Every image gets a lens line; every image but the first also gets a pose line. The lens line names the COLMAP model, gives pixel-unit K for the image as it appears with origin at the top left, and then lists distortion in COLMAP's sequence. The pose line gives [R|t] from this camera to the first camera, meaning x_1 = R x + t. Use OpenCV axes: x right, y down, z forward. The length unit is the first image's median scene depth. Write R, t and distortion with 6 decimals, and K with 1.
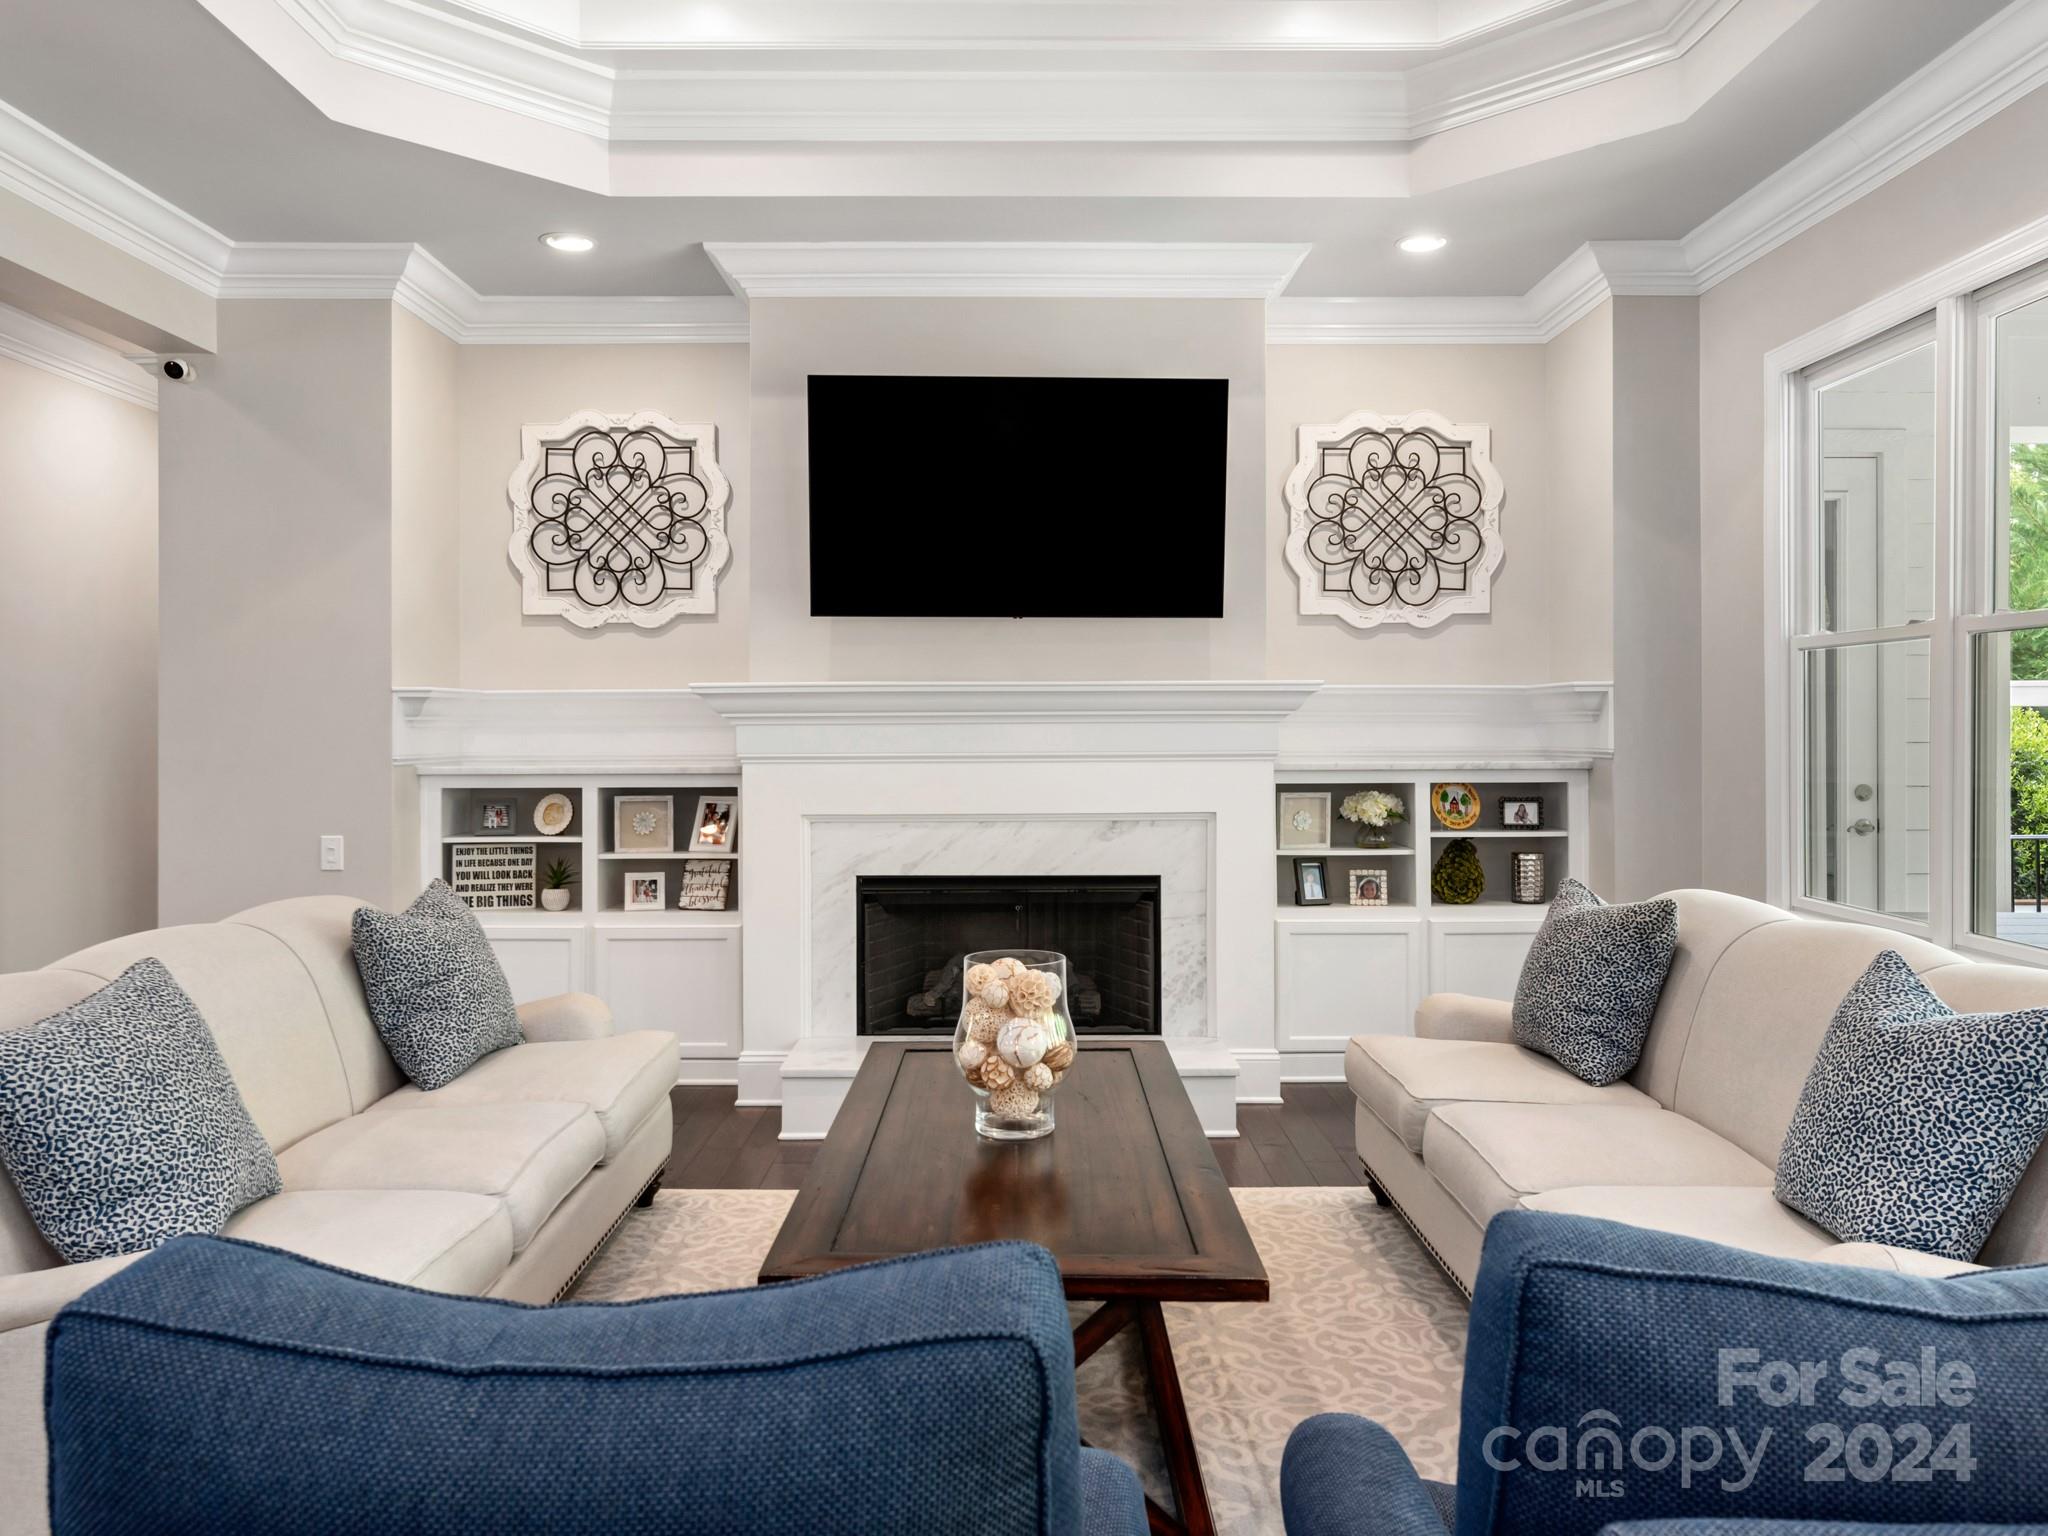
lens RADIAL K [[1487.2, 0, 1014.5], [0, 1487.2, 725.2], [0, 0, 1]] dist [-0.004338, 0.005535]
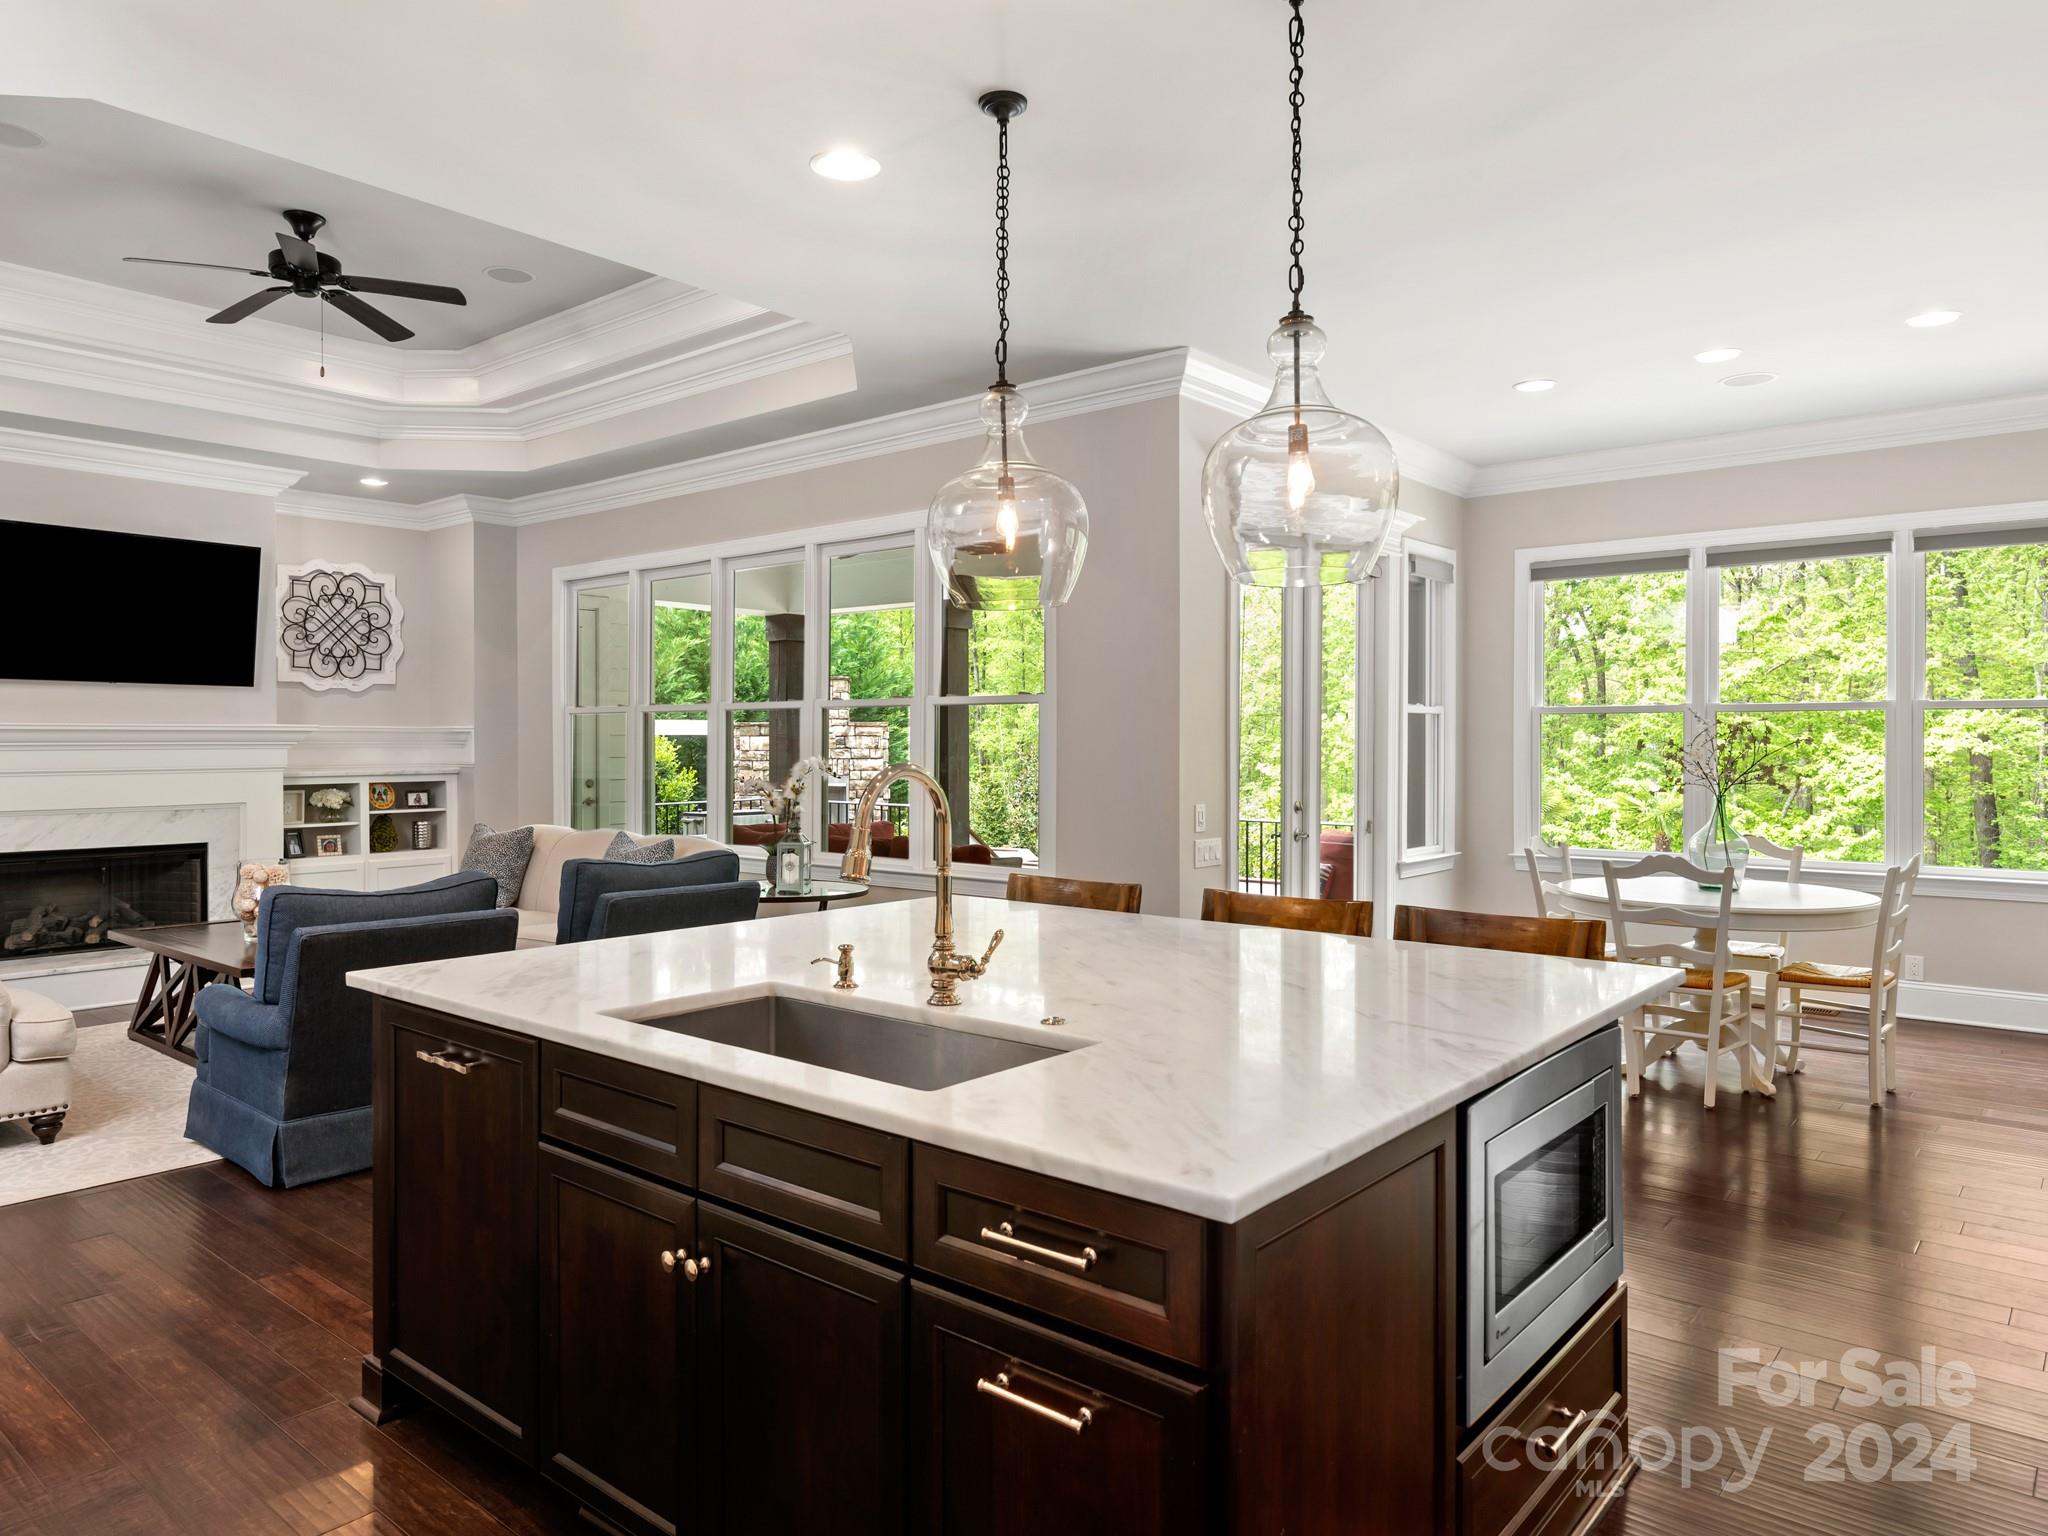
lens RADIAL K [[1335.0, 0, 1022.5], [0, 1335.0, 751.2], [0, 0, 1]] dist [0.003114, 0.001309]
pose [[0.651423, -0.004451, 0.758702, -0.405728], [-0.002503, 0.999965, 0.008016, -0.012506], [-0.758711, -0.007120, 0.651389, -0.596534]]
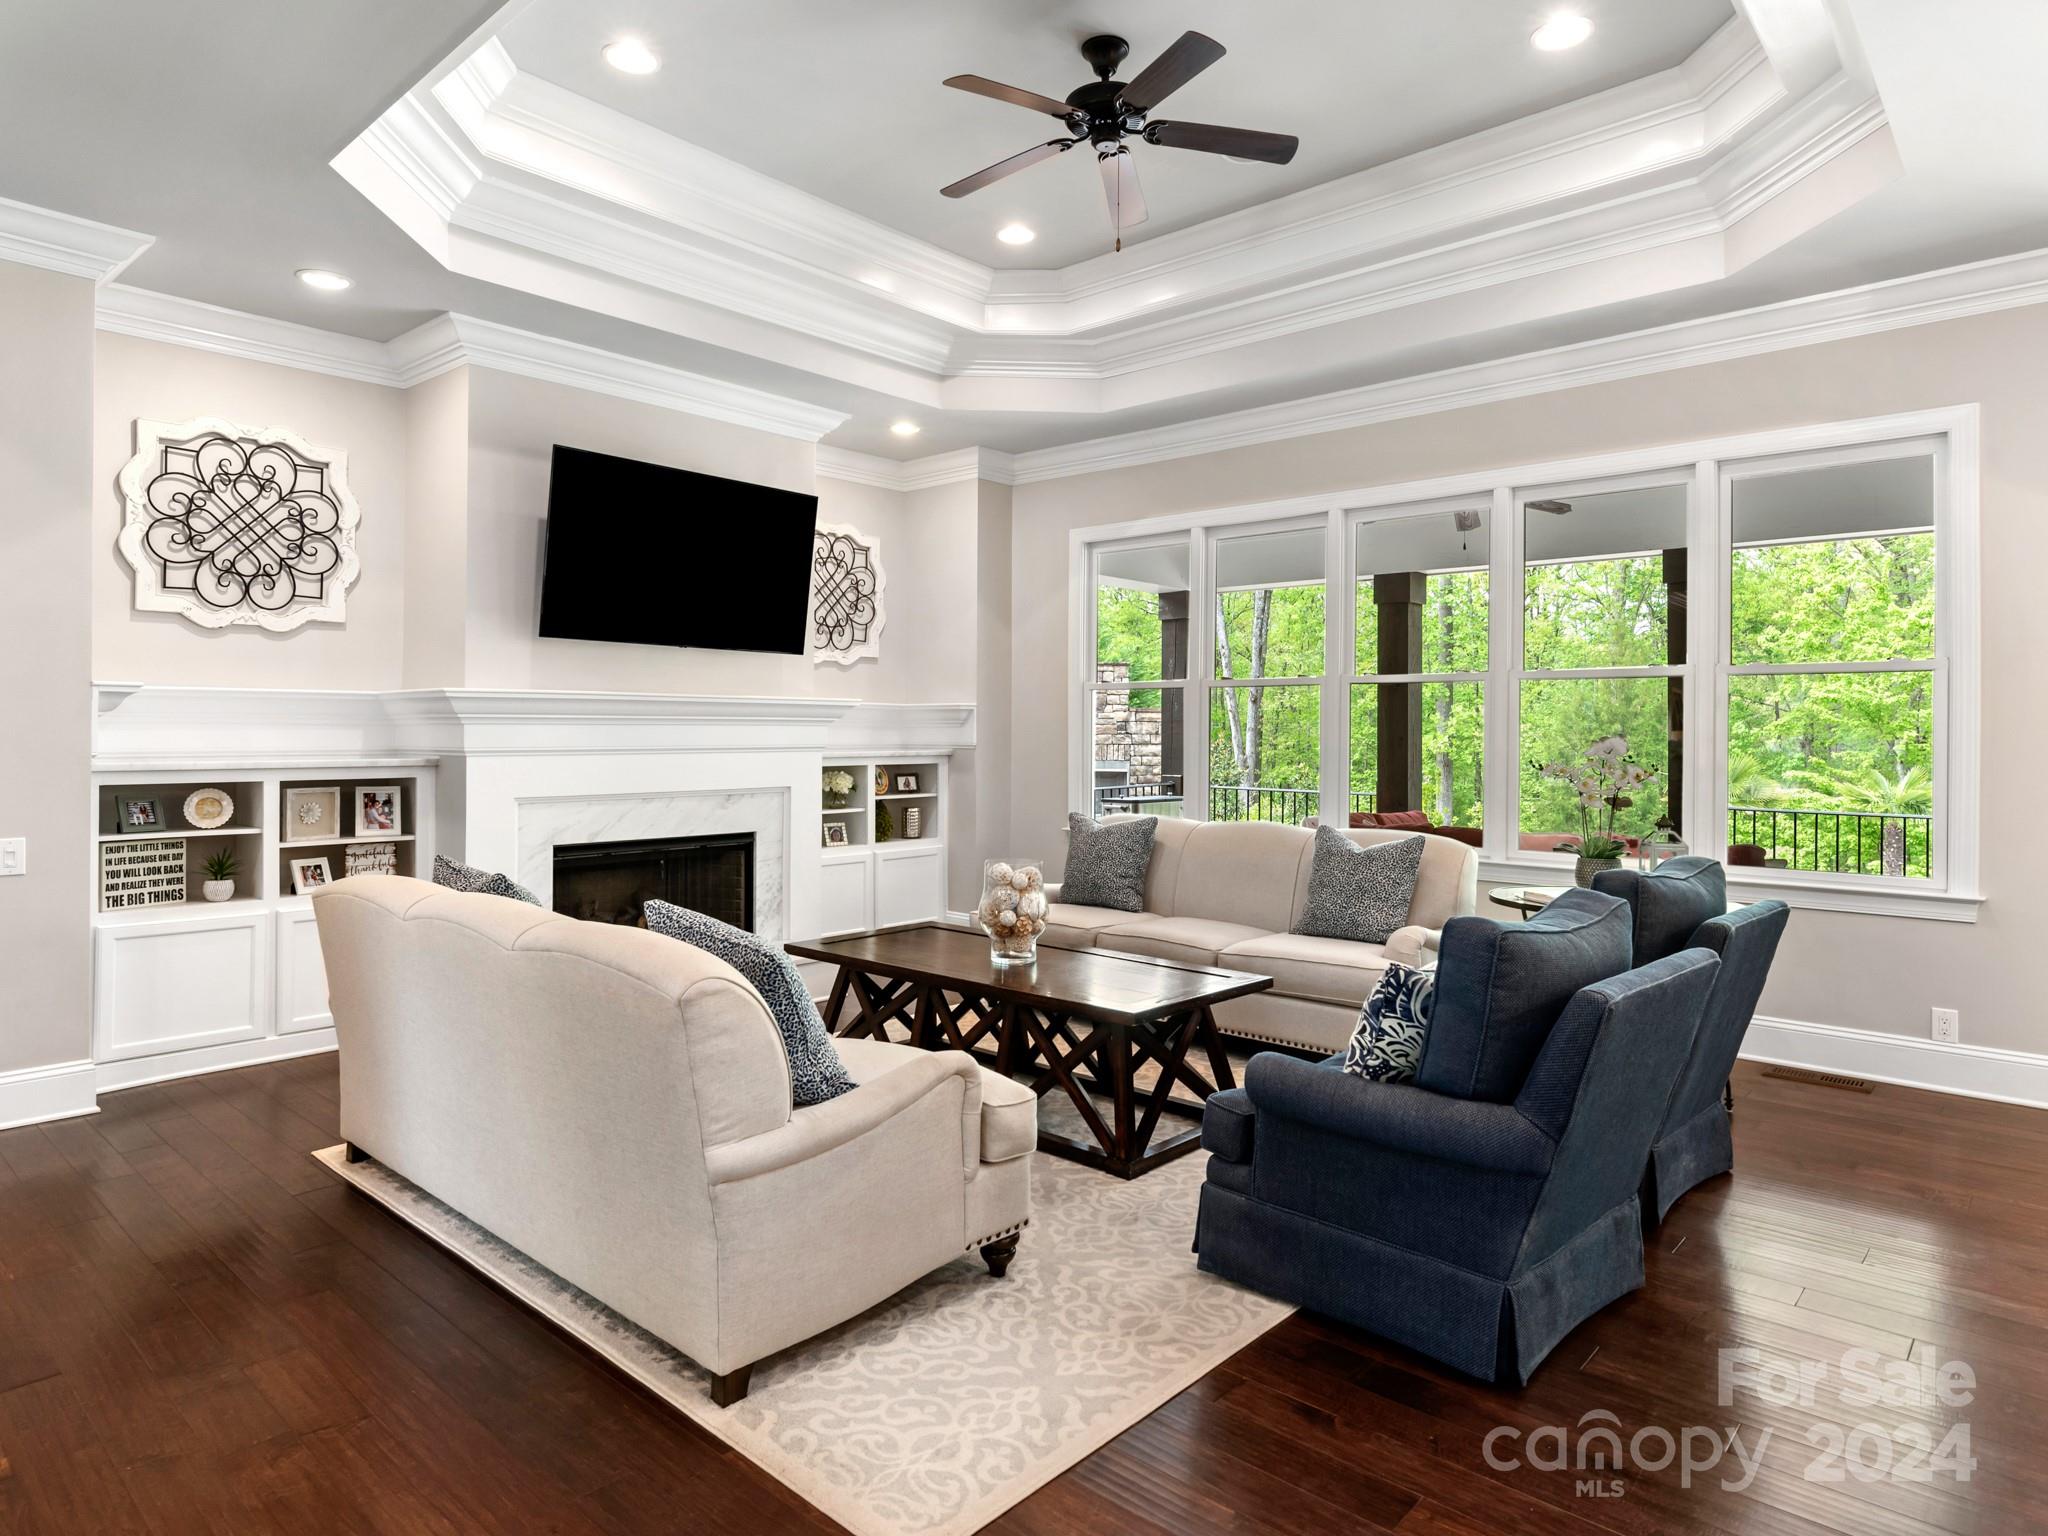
lens RADIAL K [[1212.5, 0, 1046.2], [0, 1212.5, 743.0], [0, 0, 1]] dist [0.014612, -0.002764]
pose [[0.670476, -0.001547, 0.741929, -0.547286], [-0.009938, 0.999889, 0.011066, -0.000595], [-0.741864, -0.014793, 0.670387, 0.003974]]
